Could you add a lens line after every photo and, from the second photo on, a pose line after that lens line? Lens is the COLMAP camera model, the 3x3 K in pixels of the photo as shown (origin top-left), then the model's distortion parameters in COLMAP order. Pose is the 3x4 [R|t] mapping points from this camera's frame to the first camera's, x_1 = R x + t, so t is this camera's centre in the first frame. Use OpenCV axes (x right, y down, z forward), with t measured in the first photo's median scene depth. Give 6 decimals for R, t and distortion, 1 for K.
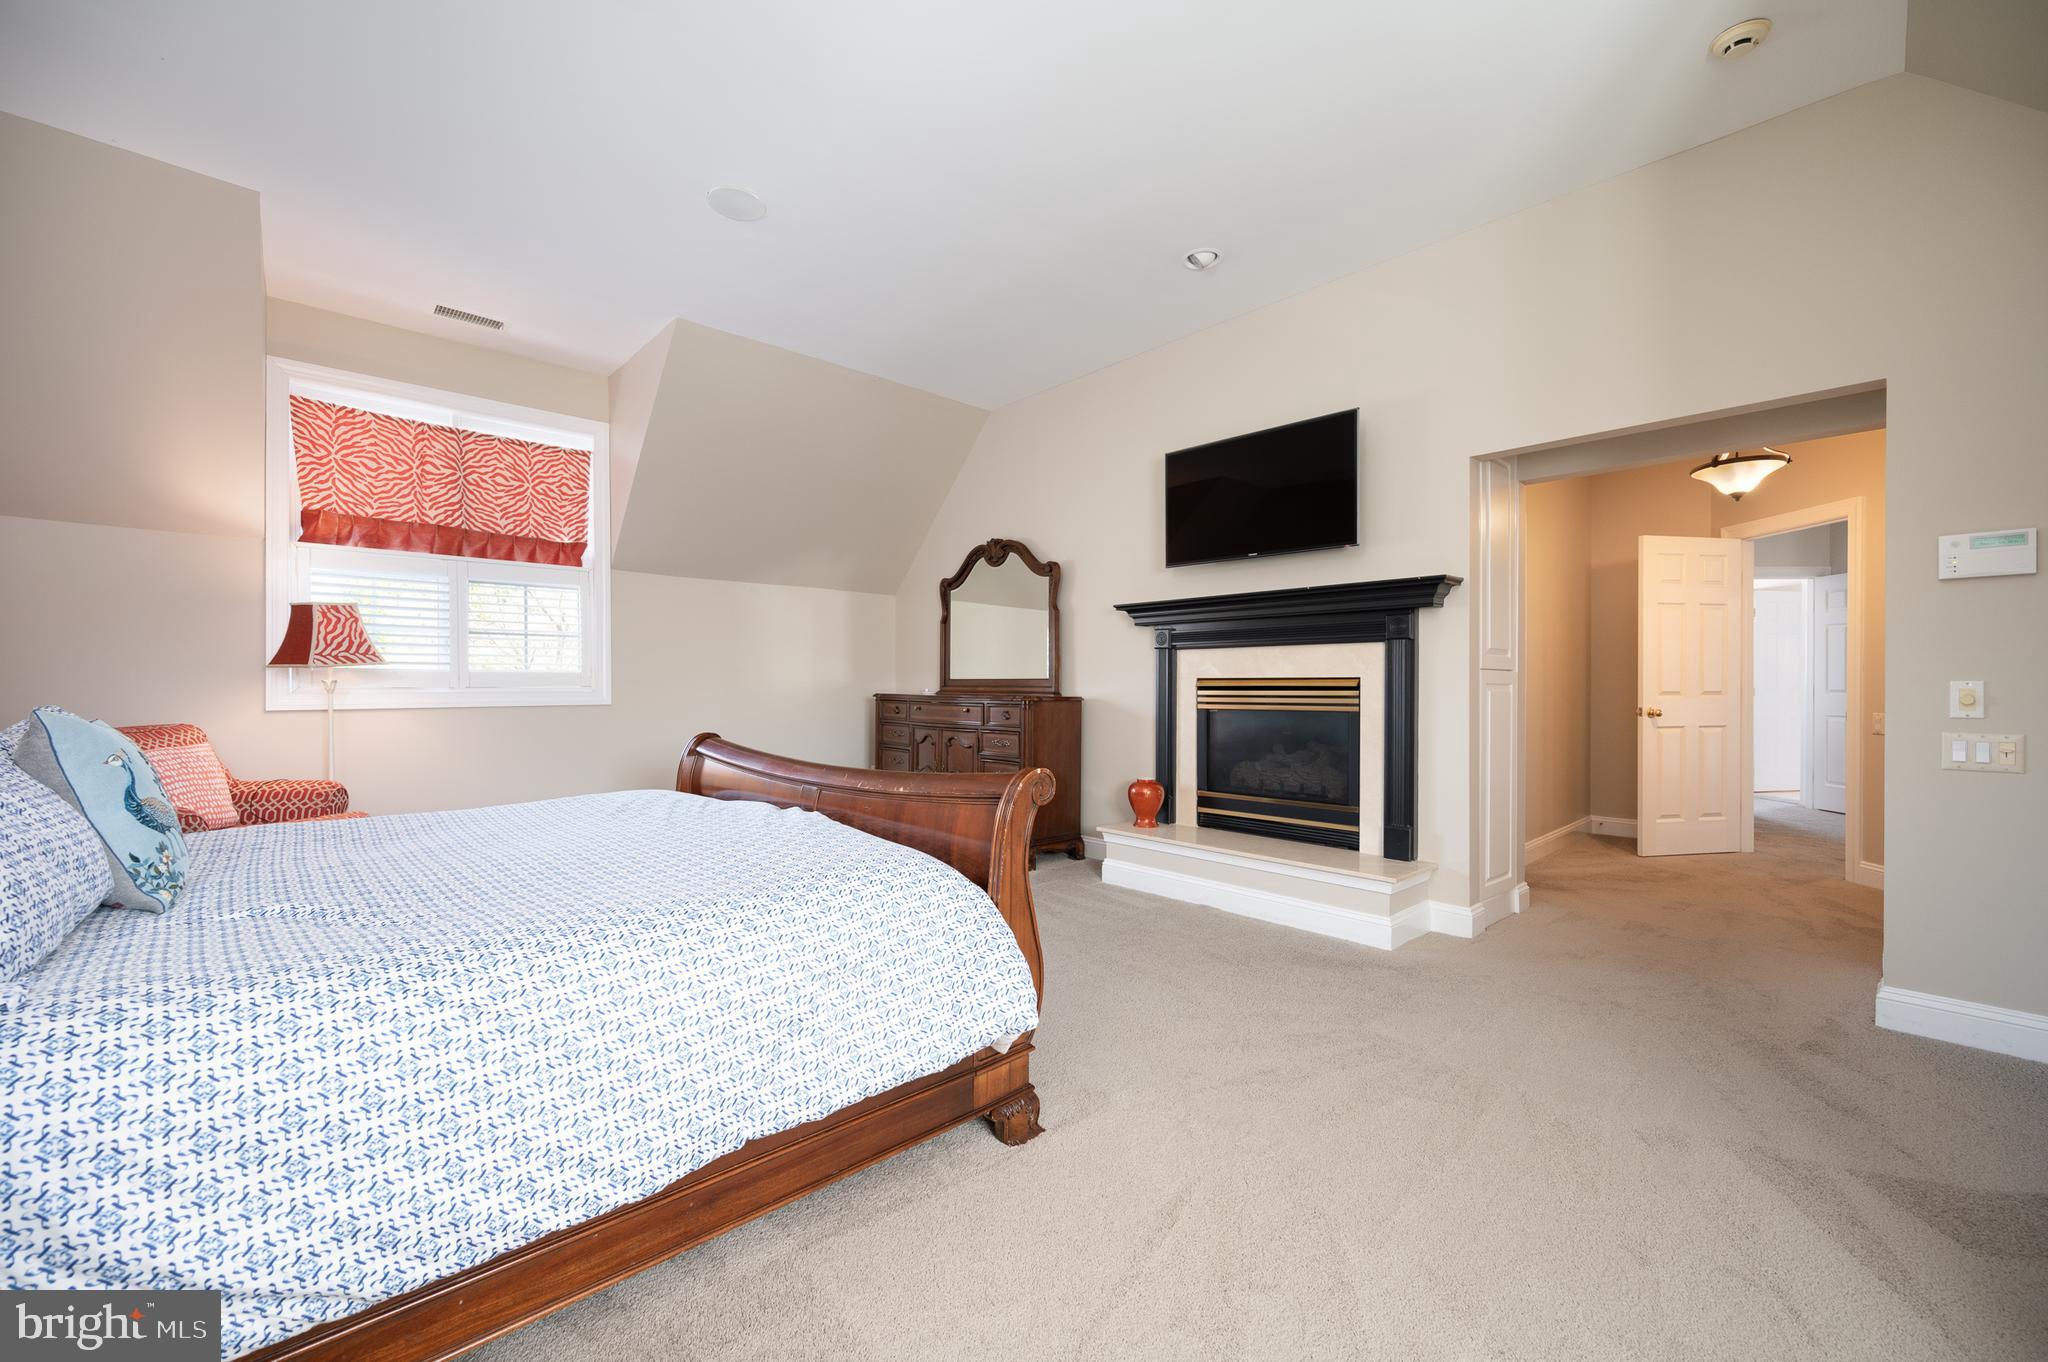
lens RADIAL K [[807.4, 0, 1020.8], [0, 807.4, 679.1], [0, 0, 1]] dist [0.000163, -0.000049]
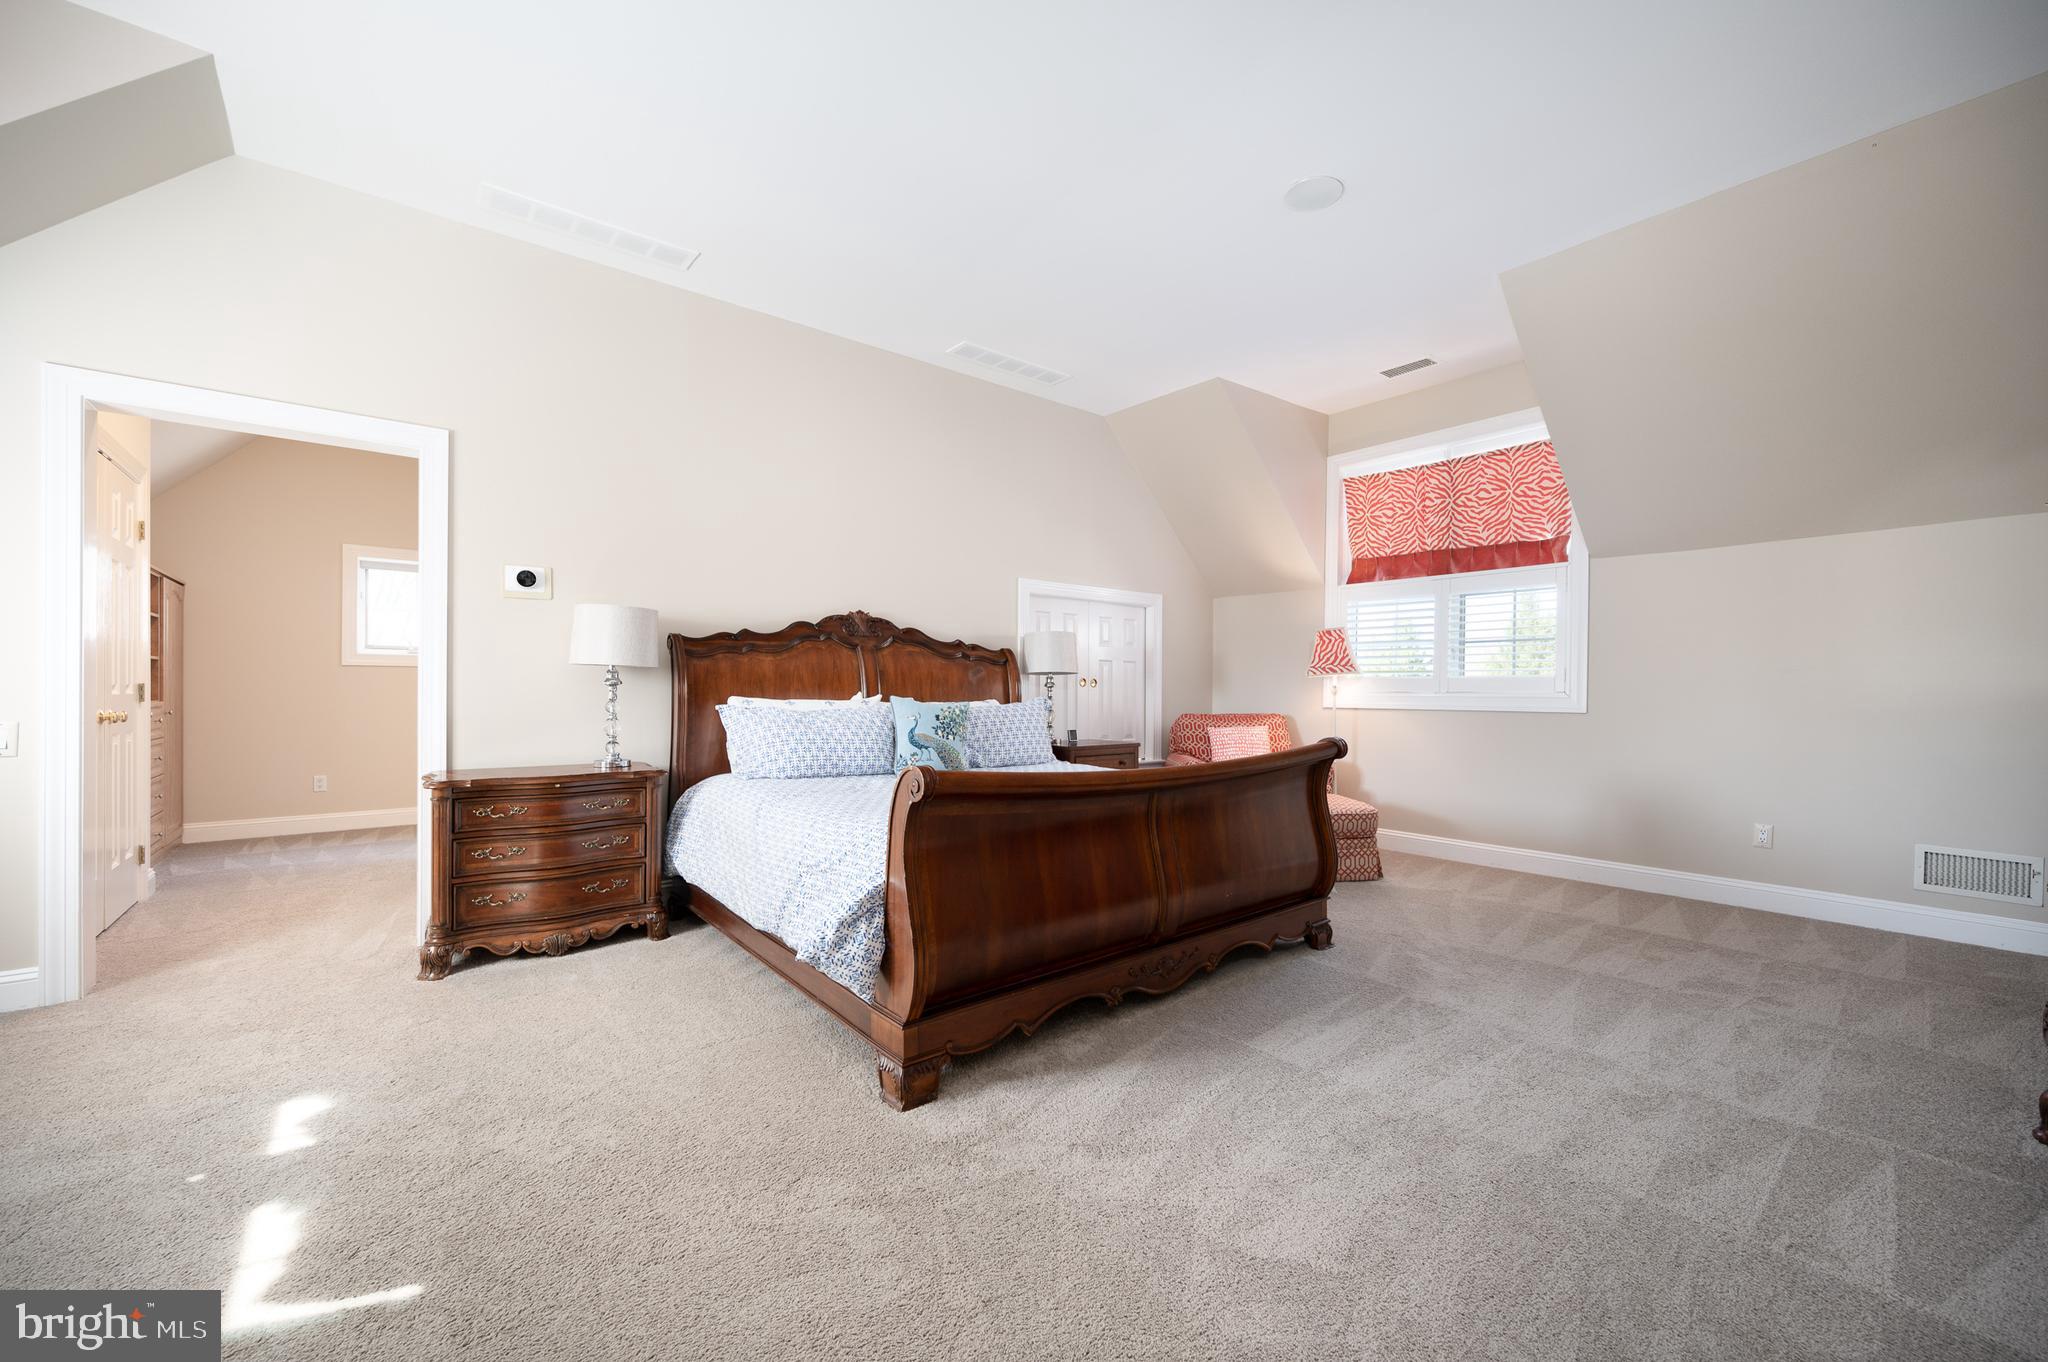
lens RADIAL K [[807.4, 0, 1022.0], [0, 807.4, 689.2], [0, 0, 1]] dist [0.000163, -0.000049]
pose [[-0.069264, 0.002810, -0.997594, 0.464636], [0.003243, 0.999991, 0.002591, 0.001587], [0.997593, -0.003056, -0.069273, 0.499120]]
